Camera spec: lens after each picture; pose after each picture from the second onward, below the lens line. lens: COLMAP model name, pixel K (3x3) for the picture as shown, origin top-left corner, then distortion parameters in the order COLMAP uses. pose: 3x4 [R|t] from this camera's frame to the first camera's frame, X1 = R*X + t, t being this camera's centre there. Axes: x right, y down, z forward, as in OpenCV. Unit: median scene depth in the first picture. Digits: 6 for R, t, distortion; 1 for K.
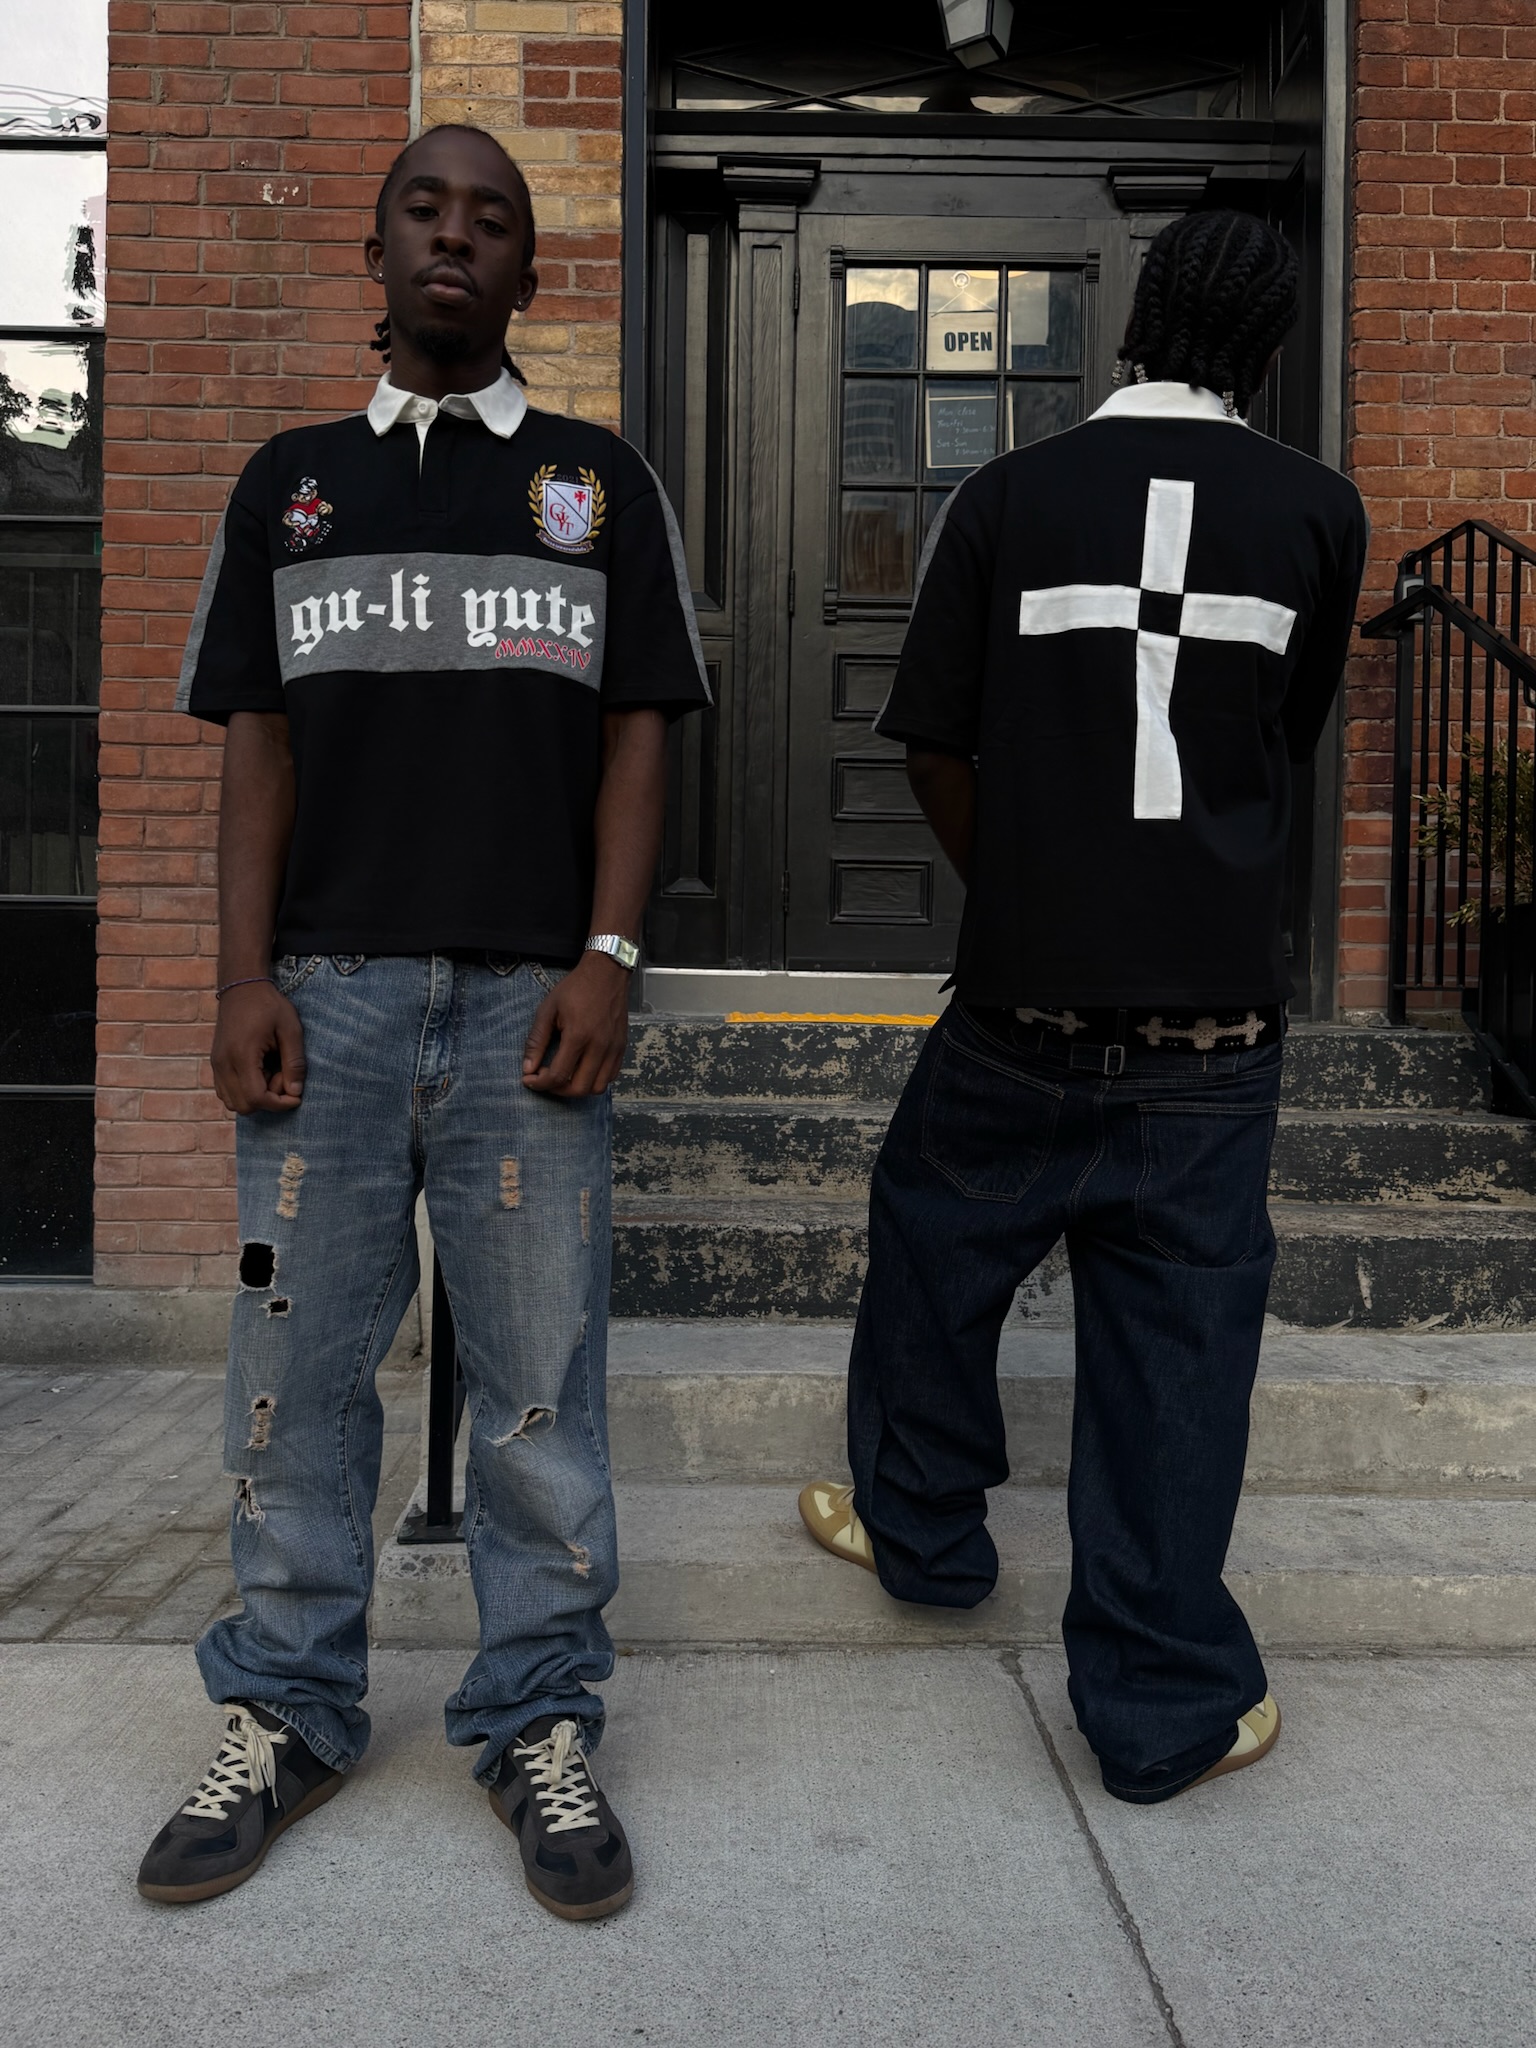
lens RADIAL K [[1587.8, 0, 772.3], [0, 1587.8, 1045.5], [0, 0, 1]] dist [0.012813, -0.038276]
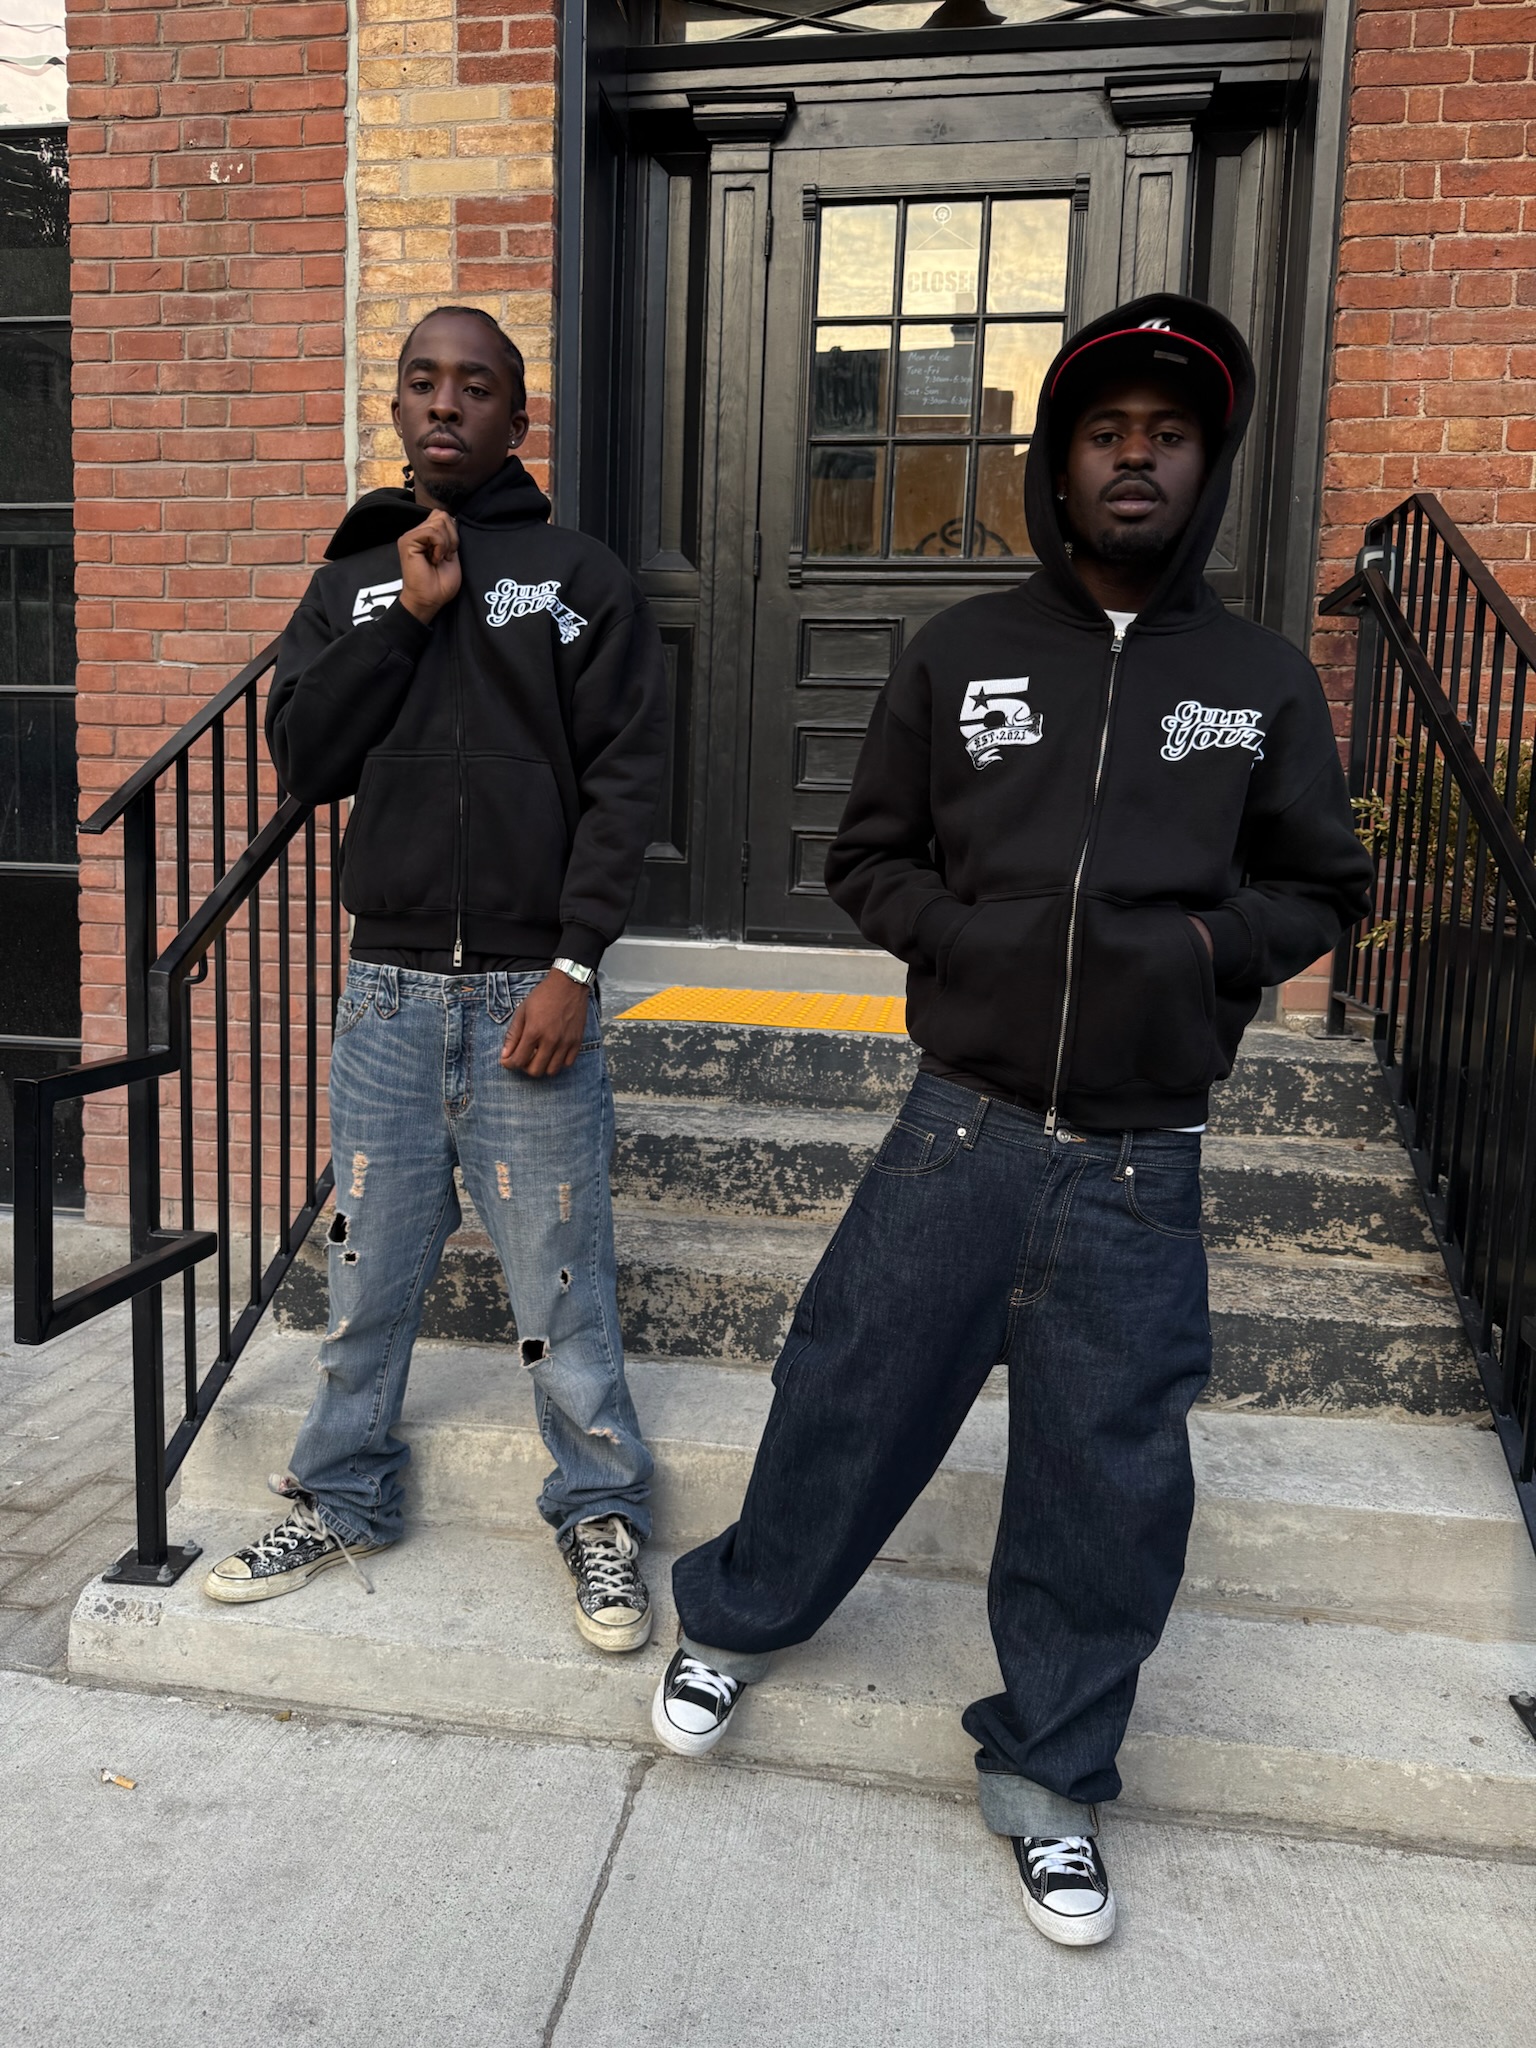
lens RADIAL K [[1465.0, 0, 767.6], [0, 1465.0, 1041.8], [0, 0, 1]] dist [-0.020691, 0.003360]
pose [[0.985960, 0.040726, -0.161938, 0.202431], [-0.023242, 0.993832, 0.108430, -0.094779], [0.165355, -0.103144, 0.980826, 0.093449]]
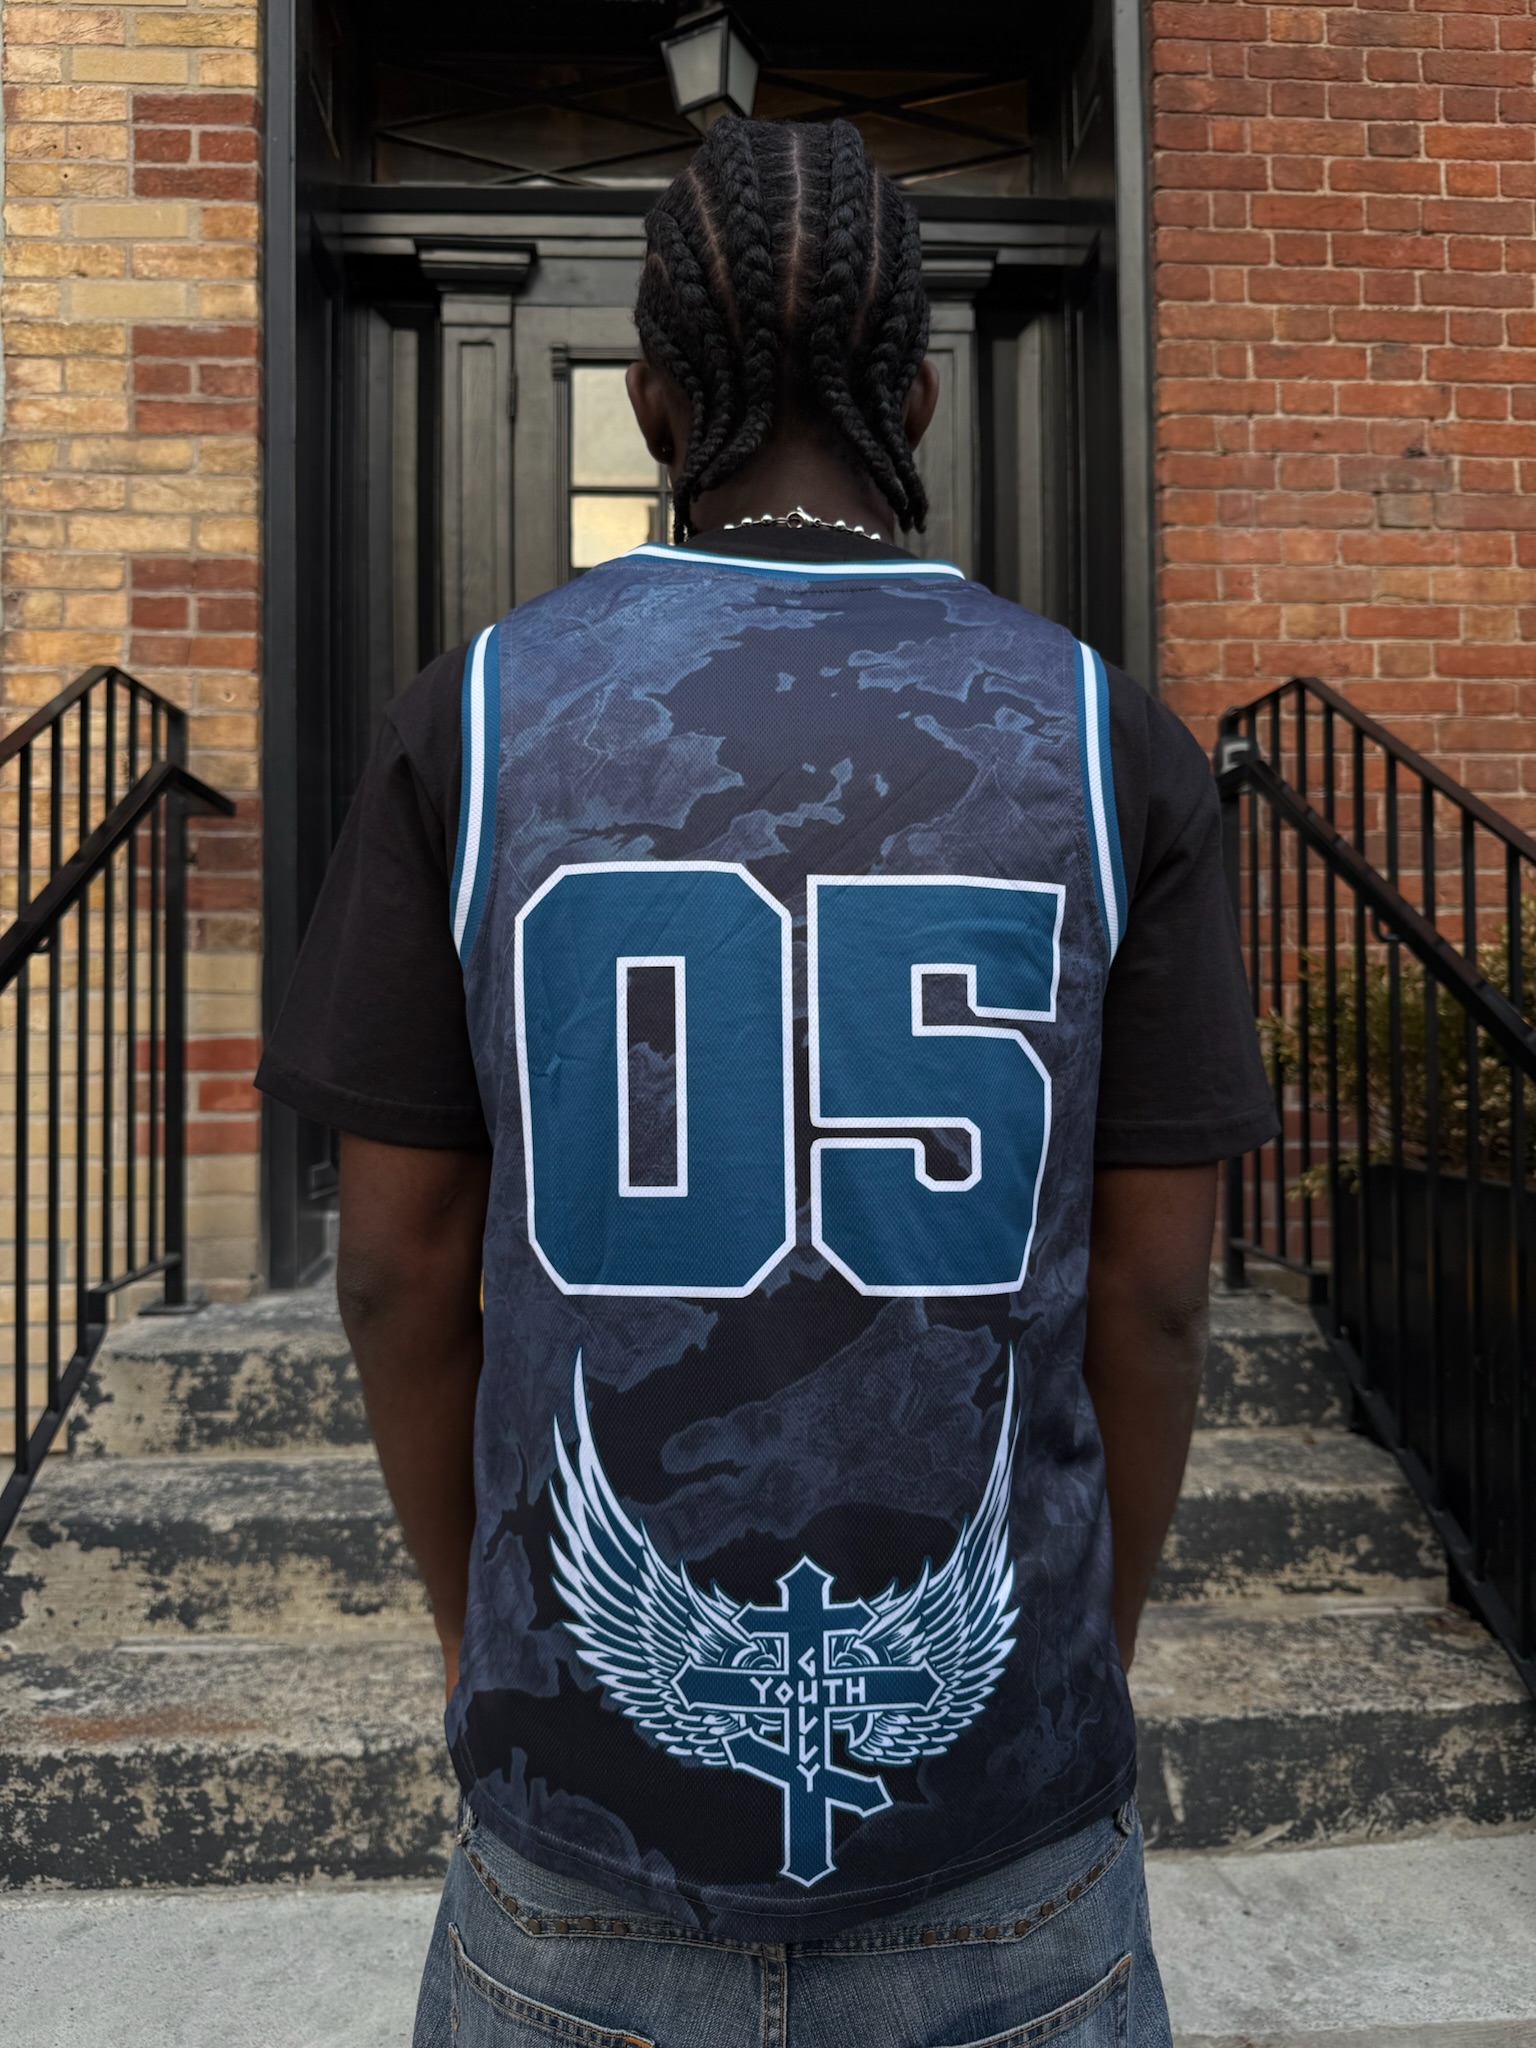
lens RADIAL K [[1465.0, 0, 776.8], [0, 1465.0, 1022.3], [0, 0, 1]] dist [-0.020691, 0.003360]
pose [[0.998974, -0.019264, 0.040997, 0.133291], [0.020683, 0.999192, -0.034463, -0.127548], [-0.040300, 0.035275, 0.998565, 0.265460]]
